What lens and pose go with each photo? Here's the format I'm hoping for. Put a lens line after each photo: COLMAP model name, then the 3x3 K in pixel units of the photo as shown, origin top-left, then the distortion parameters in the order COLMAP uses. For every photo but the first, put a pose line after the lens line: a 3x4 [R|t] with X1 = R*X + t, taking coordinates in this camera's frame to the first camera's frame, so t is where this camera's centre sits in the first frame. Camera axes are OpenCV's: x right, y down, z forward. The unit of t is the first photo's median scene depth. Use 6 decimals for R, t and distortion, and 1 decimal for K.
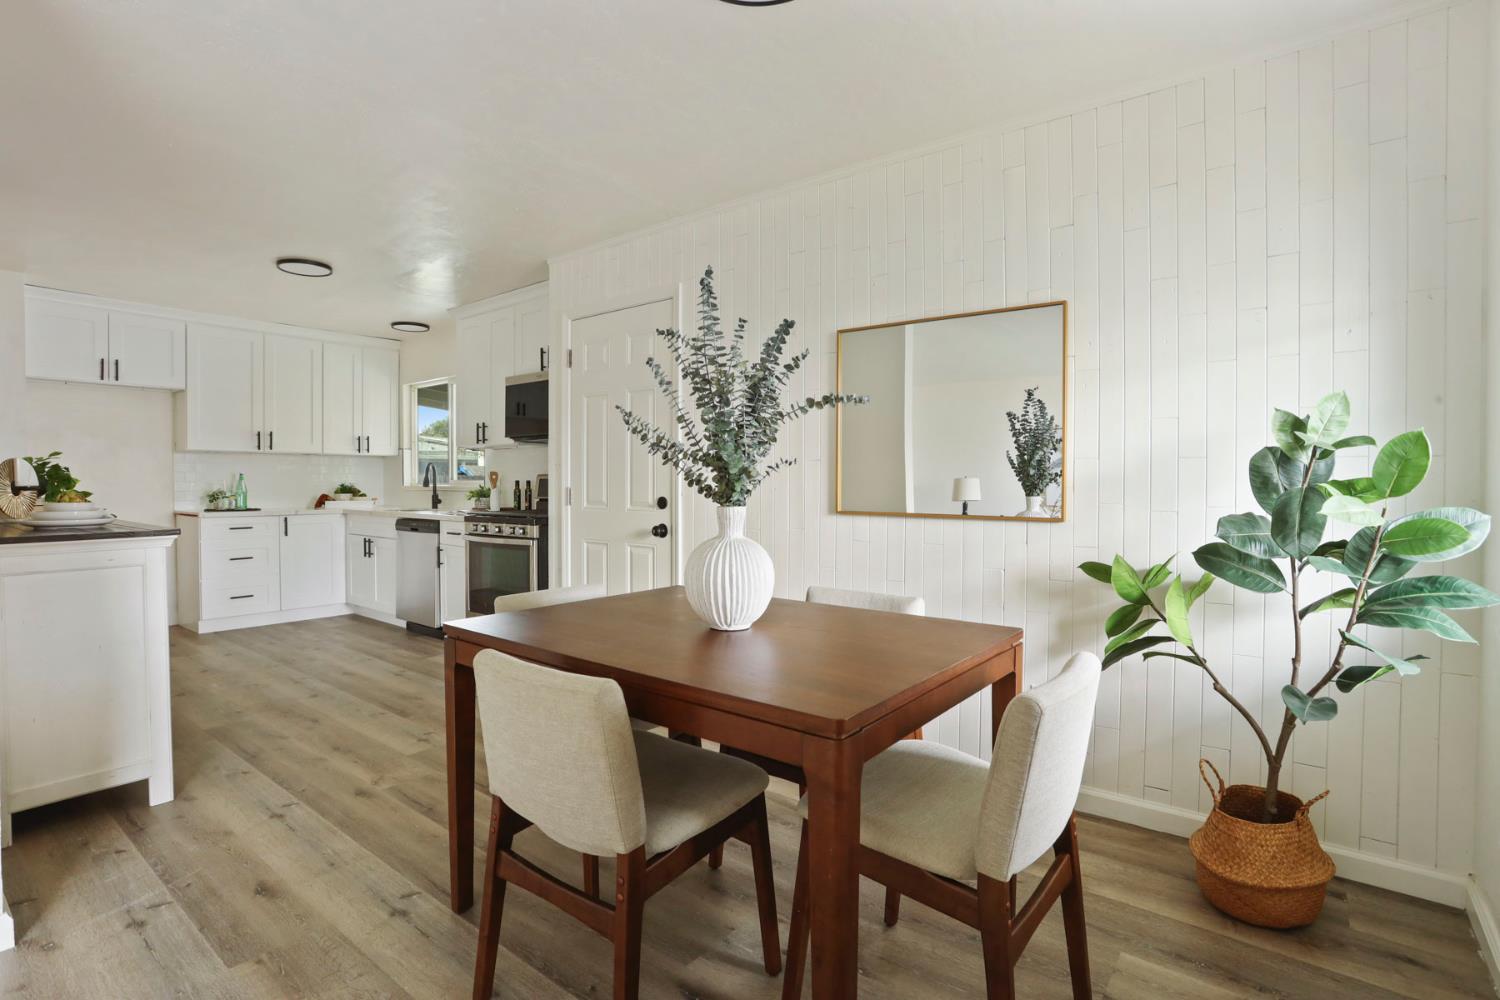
lens RADIAL K [[725.2, 0, 747.9], [0, 725.2, 495.1], [0, 0, 1]] dist [-0.023791, 0.001264]
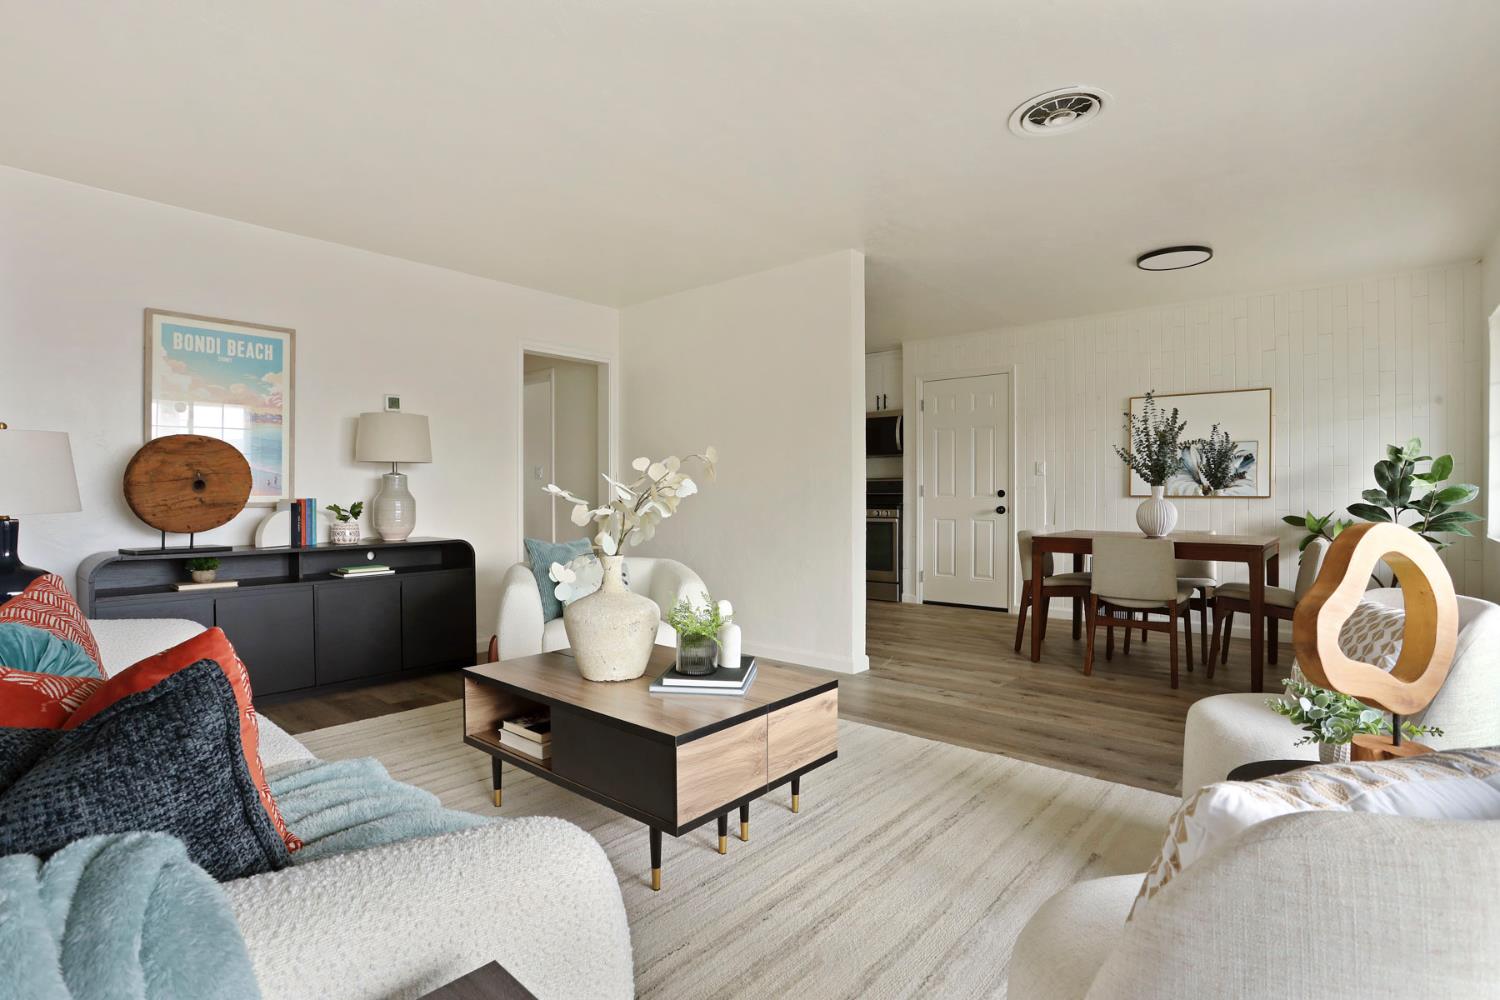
lens RADIAL K [[725.2, 0, 749.0], [0, 725.2, 497.2], [0, 0, 1]] dist [-0.023791, 0.001264]
pose [[0.998832, -0.001102, -0.048309, -1.211804], [0.000424, 0.999901, -0.014034, 0.082524], [0.048320, 0.013997, 0.998734, -1.394166]]
